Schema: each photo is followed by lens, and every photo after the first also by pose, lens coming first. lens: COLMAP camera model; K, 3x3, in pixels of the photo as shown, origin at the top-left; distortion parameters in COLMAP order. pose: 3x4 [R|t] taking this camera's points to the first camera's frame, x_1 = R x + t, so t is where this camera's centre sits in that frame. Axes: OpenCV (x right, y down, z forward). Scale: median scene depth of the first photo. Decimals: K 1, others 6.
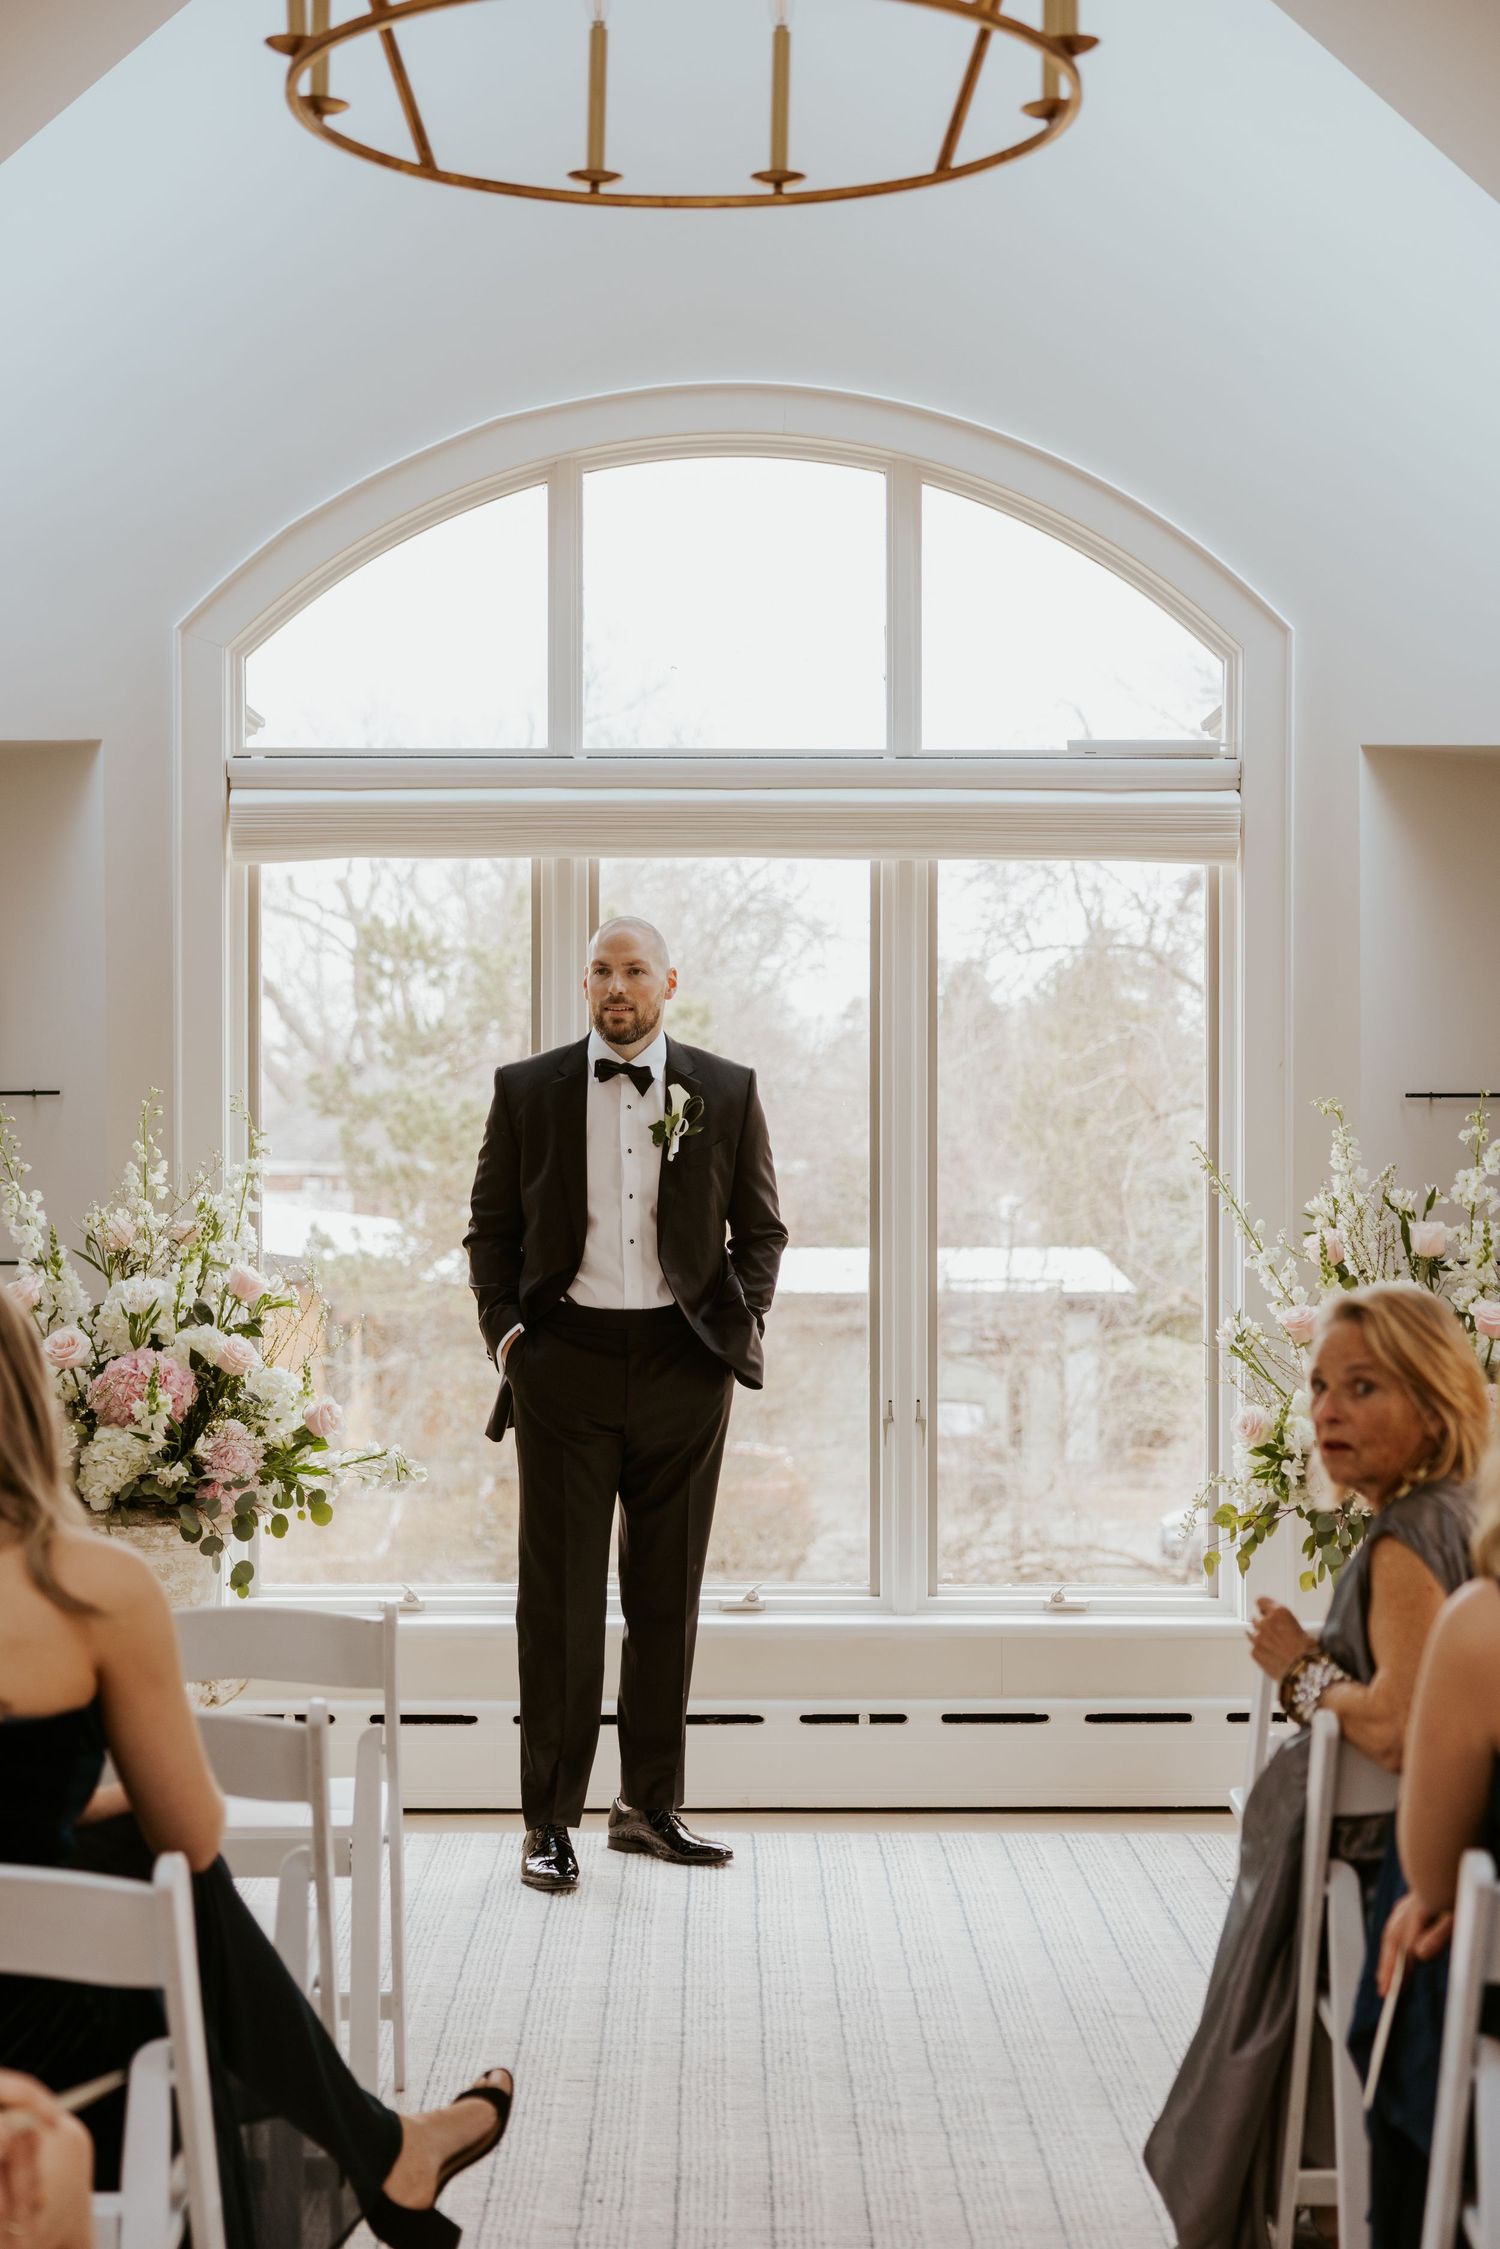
lens RADIAL K [[3305.6, 0, 728.0], [0, 3305.6, 1205.9], [0, 0, 1]] dist [-0.013507, 0.000000]
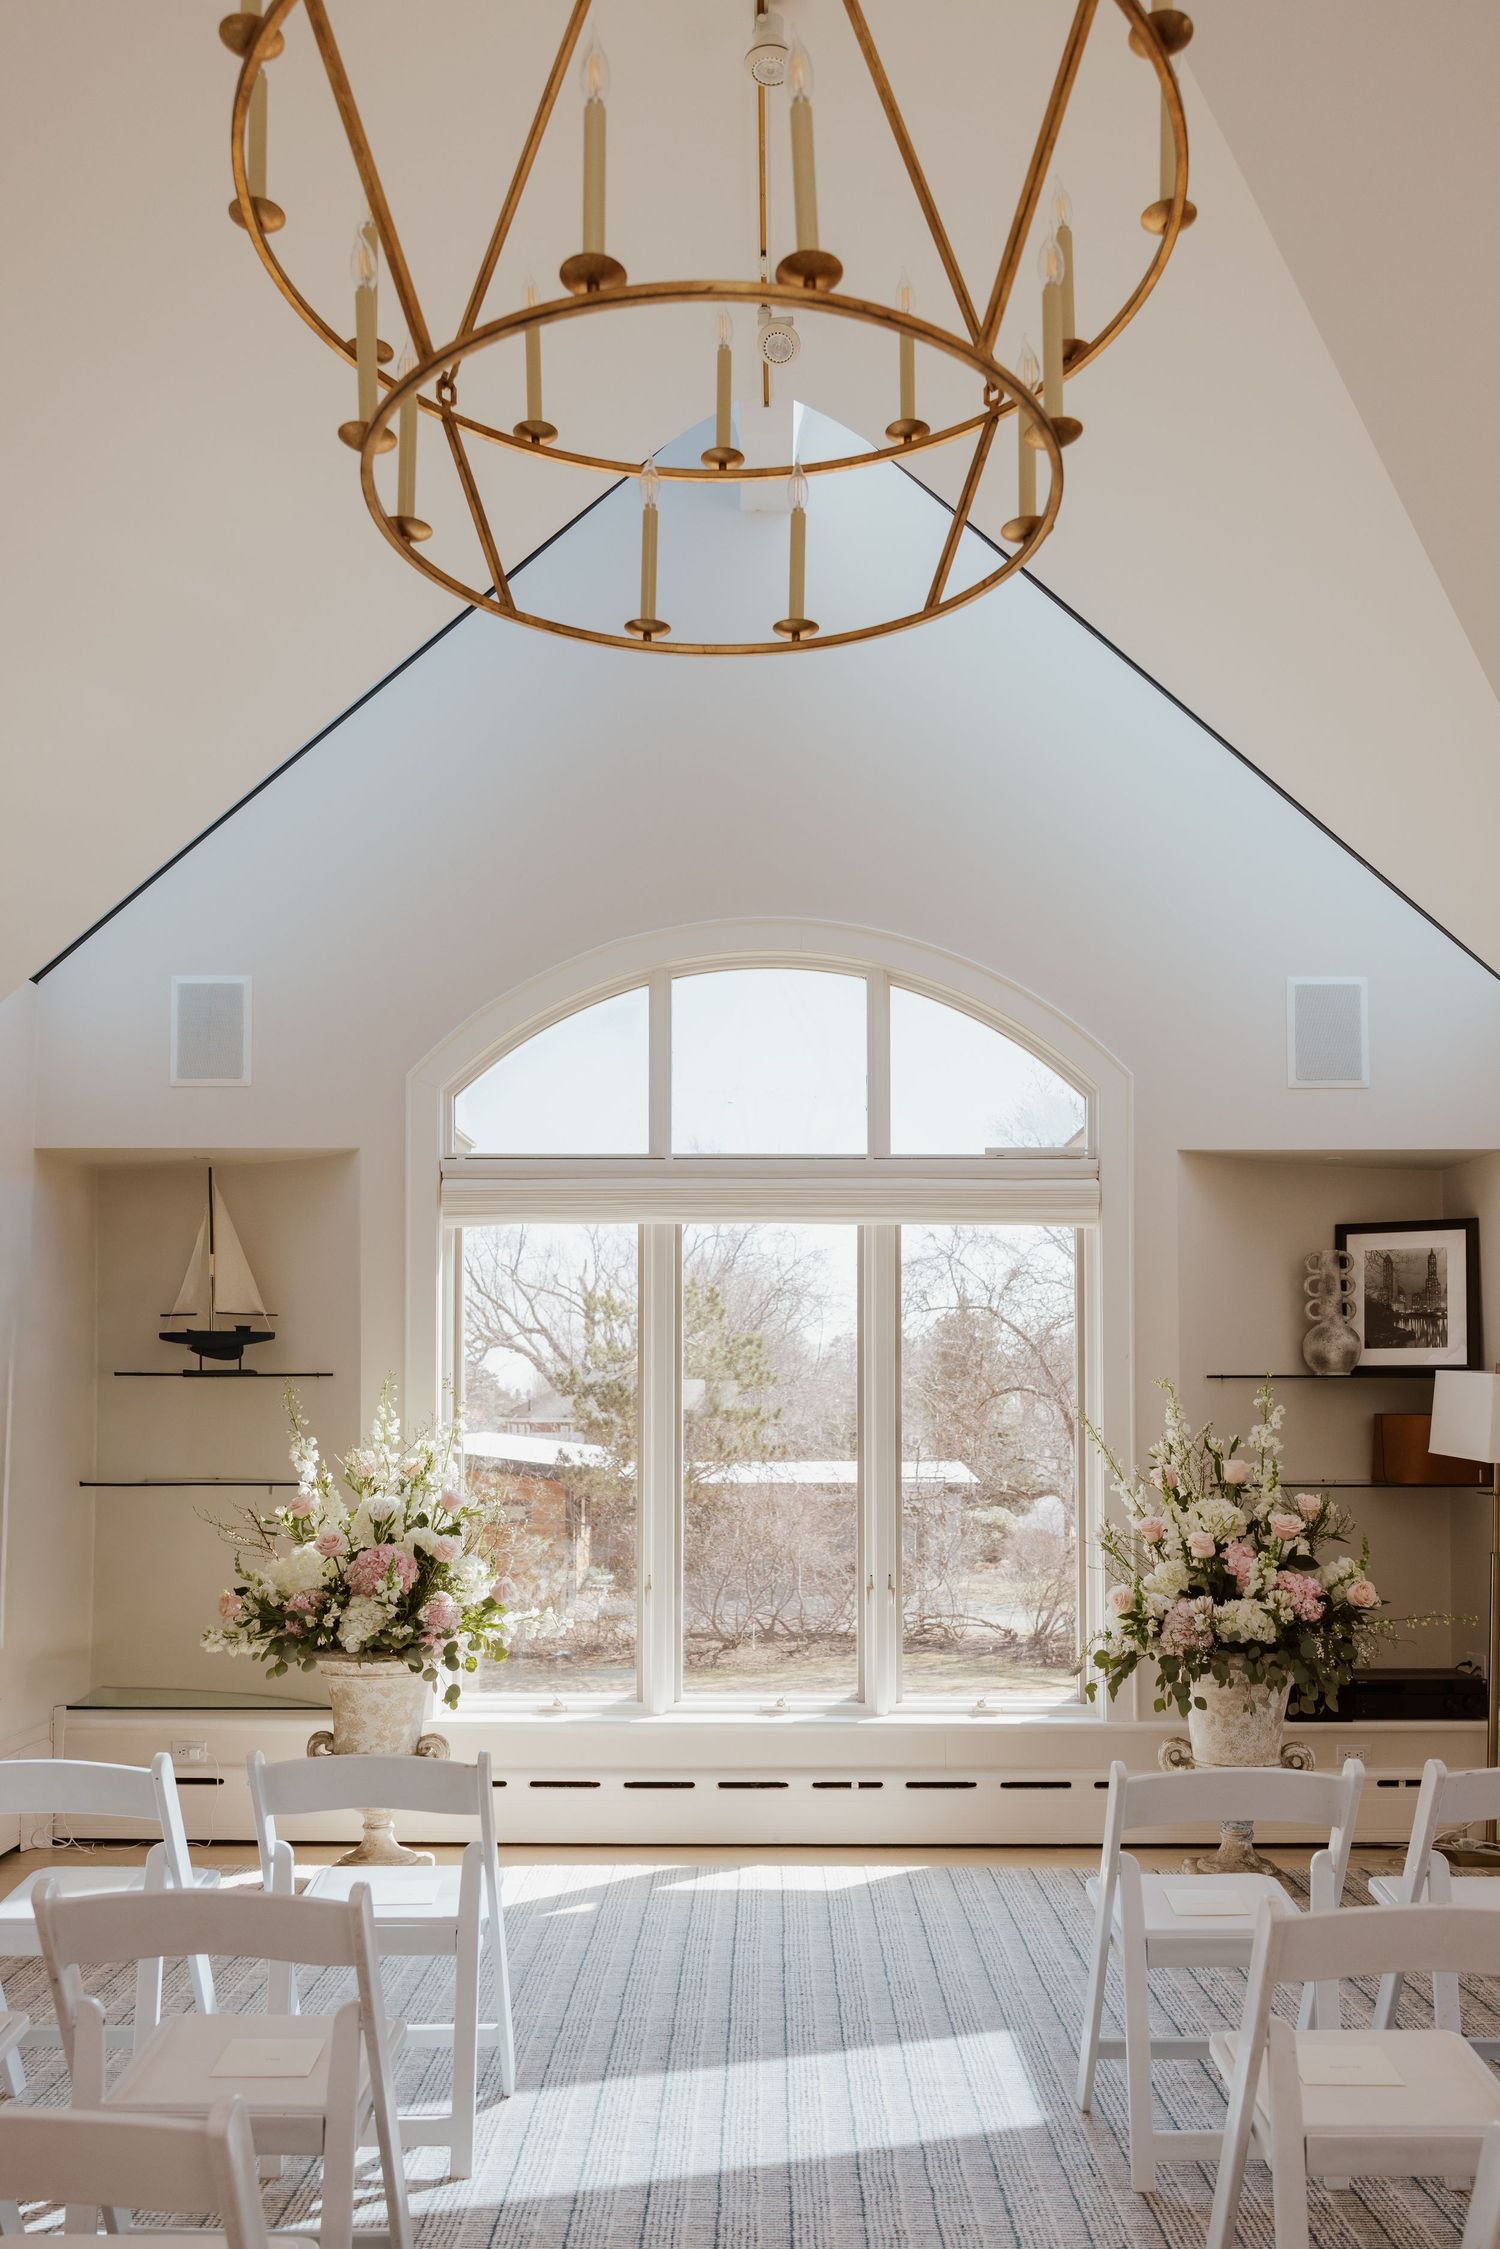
lens RADIAL K [[1637.0, 0, 762.5], [0, 1637.0, 1388.9], [0, 0, 1]] dist [-0.008591, 0.012299]
pose [[0.999972, -0.000418, -0.007509, 0.004538], [0.000188, 0.999531, -0.030619, -0.004696], [0.007518, 0.030616, 0.999503, 0.256273]]
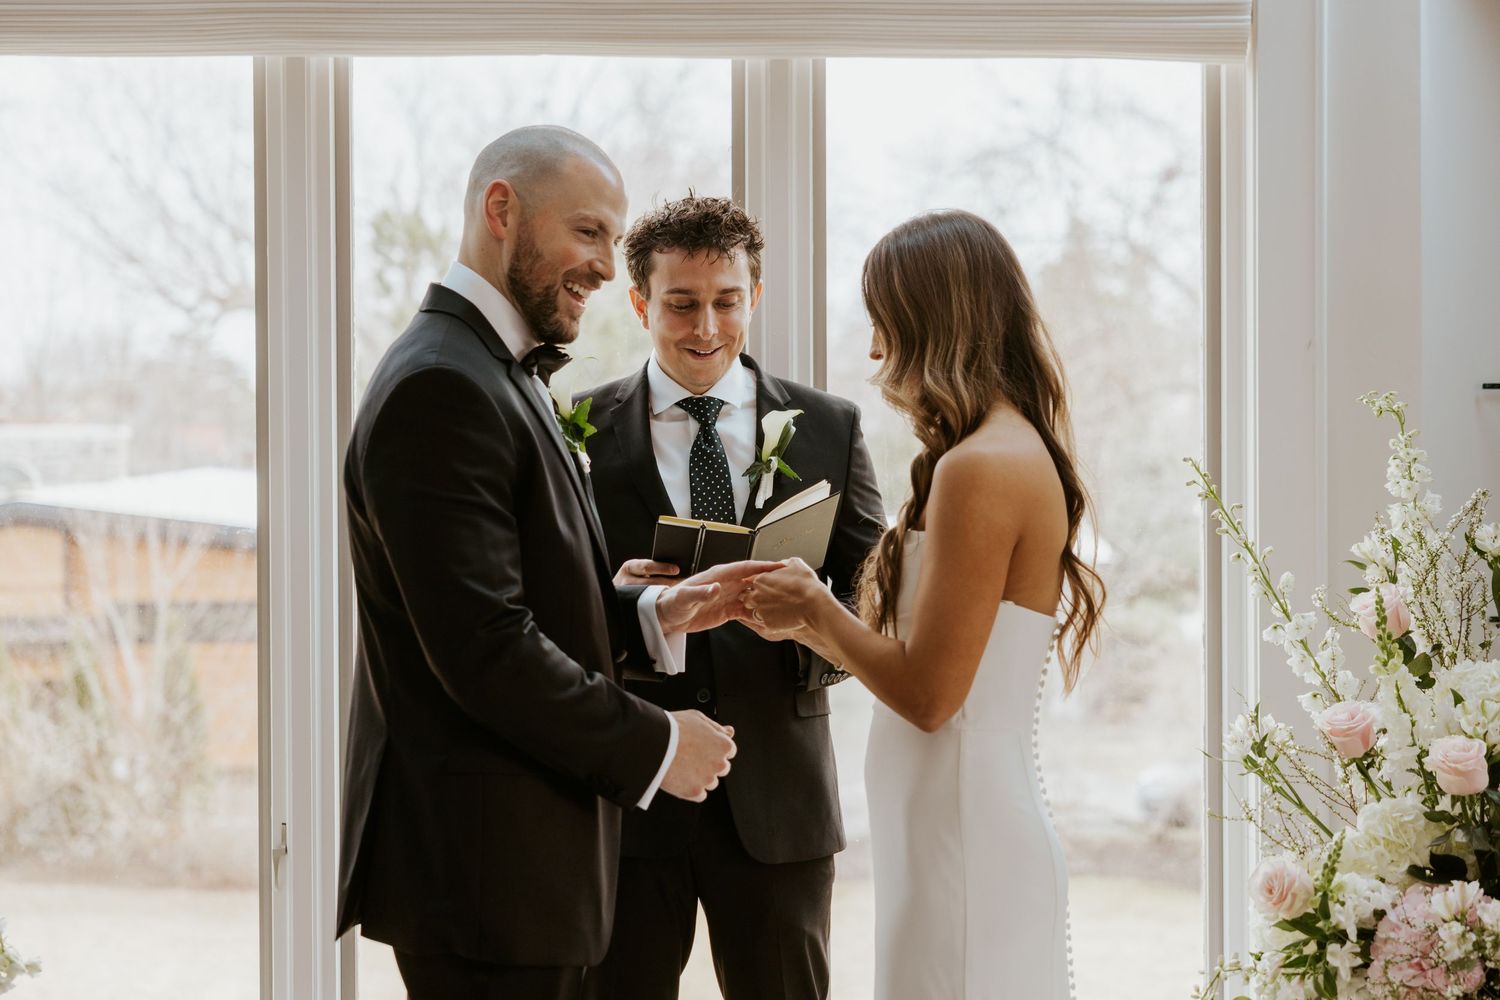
lens RADIAL K [[2968.2, 0, 795.7], [0, 2968.2, 515.7], [0, 0, 1]] dist [0.062466, 0.000000]
pose [[0.999860, -0.005907, 0.015653, 0.049969], [0.005709, 0.999903, 0.012698, -0.015601], [-0.015726, -0.012606, 0.999797, 0.385878]]
